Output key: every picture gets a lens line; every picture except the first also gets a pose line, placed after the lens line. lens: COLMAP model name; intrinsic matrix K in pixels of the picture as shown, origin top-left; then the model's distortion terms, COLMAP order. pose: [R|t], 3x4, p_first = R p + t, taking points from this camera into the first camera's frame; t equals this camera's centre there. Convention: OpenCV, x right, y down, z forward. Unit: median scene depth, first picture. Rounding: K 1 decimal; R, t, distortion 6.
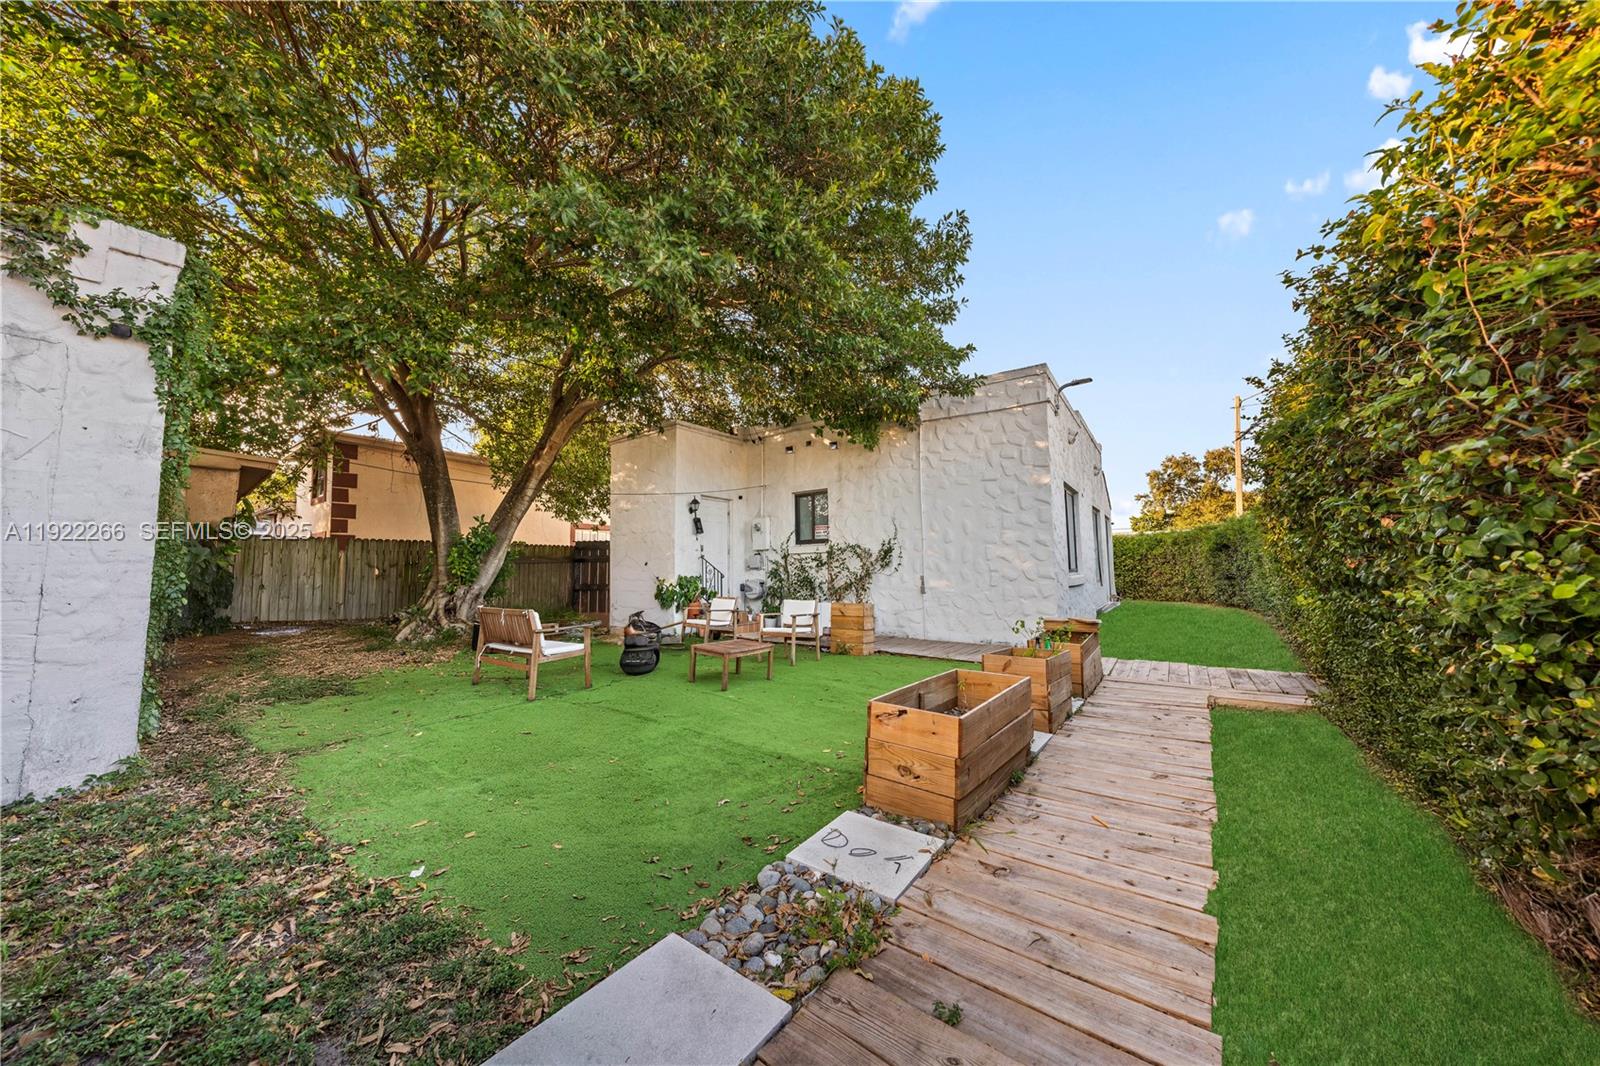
lens RADIAL K [[544.1, 0, 803.0], [0, 544.1, 528.8], [0, 0, 1]] dist [-0.000600, -0.000009]
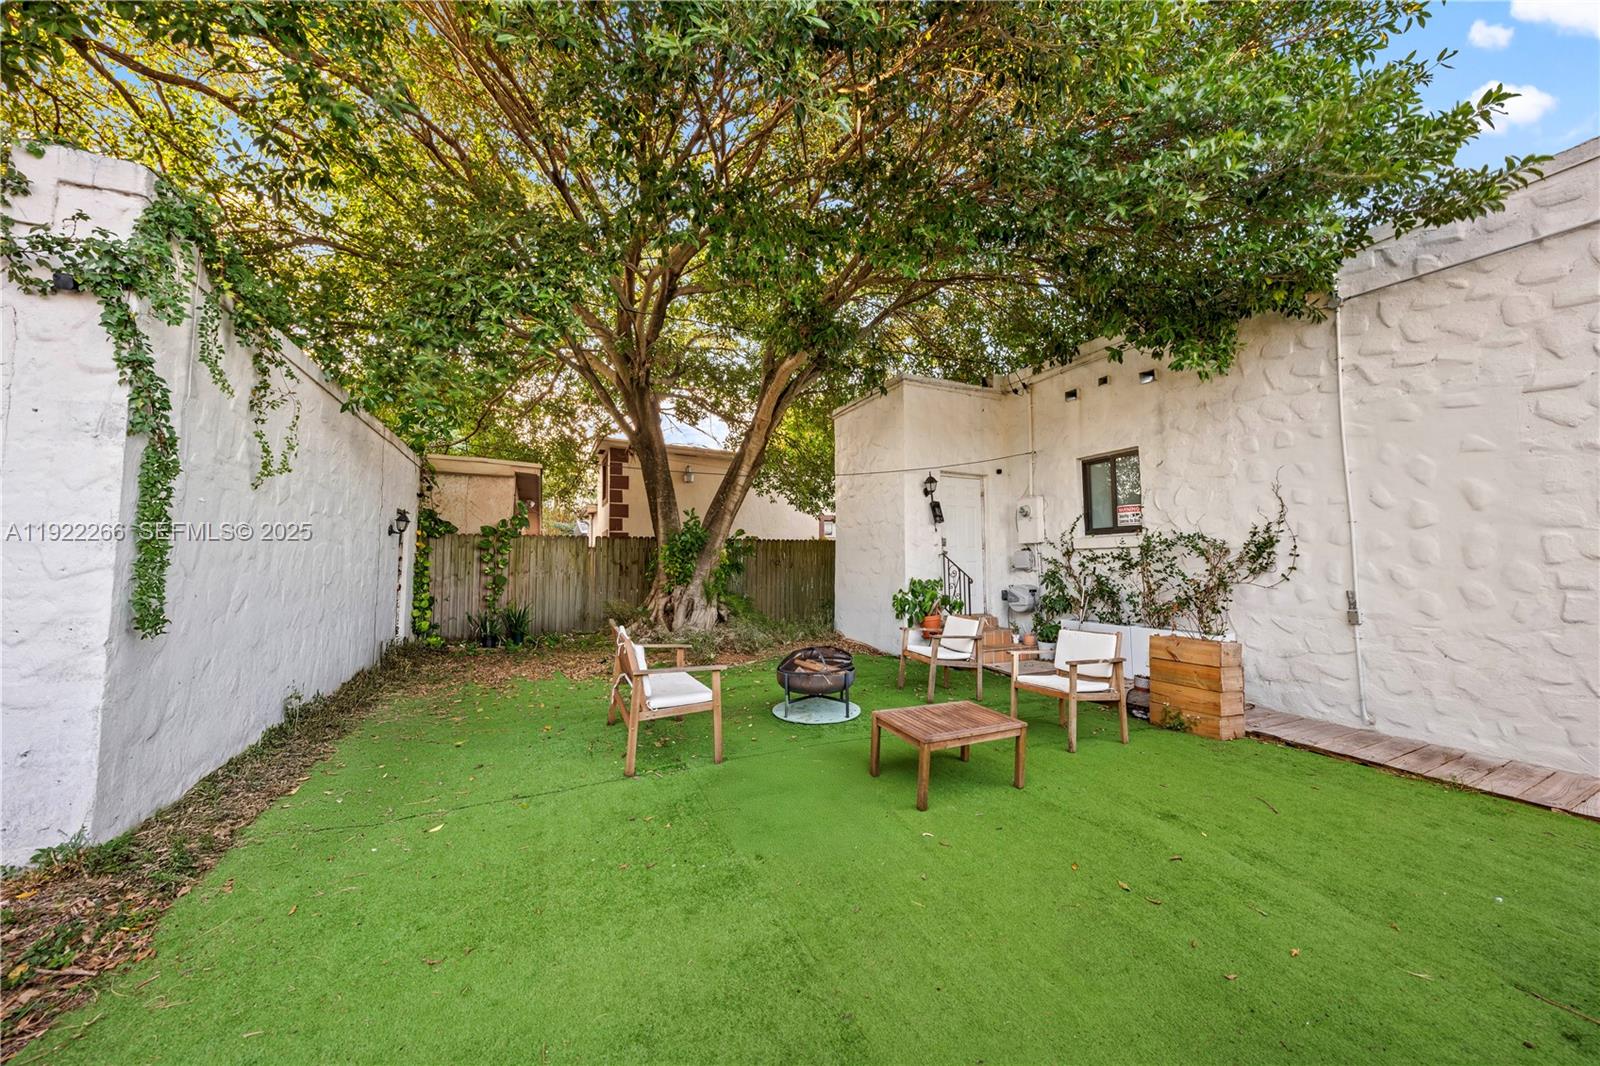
lens RADIAL K [[562.2, 0, 795.7], [0, 562.2, 526.8], [0, 0, 1]] dist [-0.001500, 0.000022]
pose [[0.873071, -0.023339, -0.487034, 0.014075], [0.030023, 0.999532, 0.005922, 0.004222], [0.486667, -0.019792, 0.873363, 0.244587]]
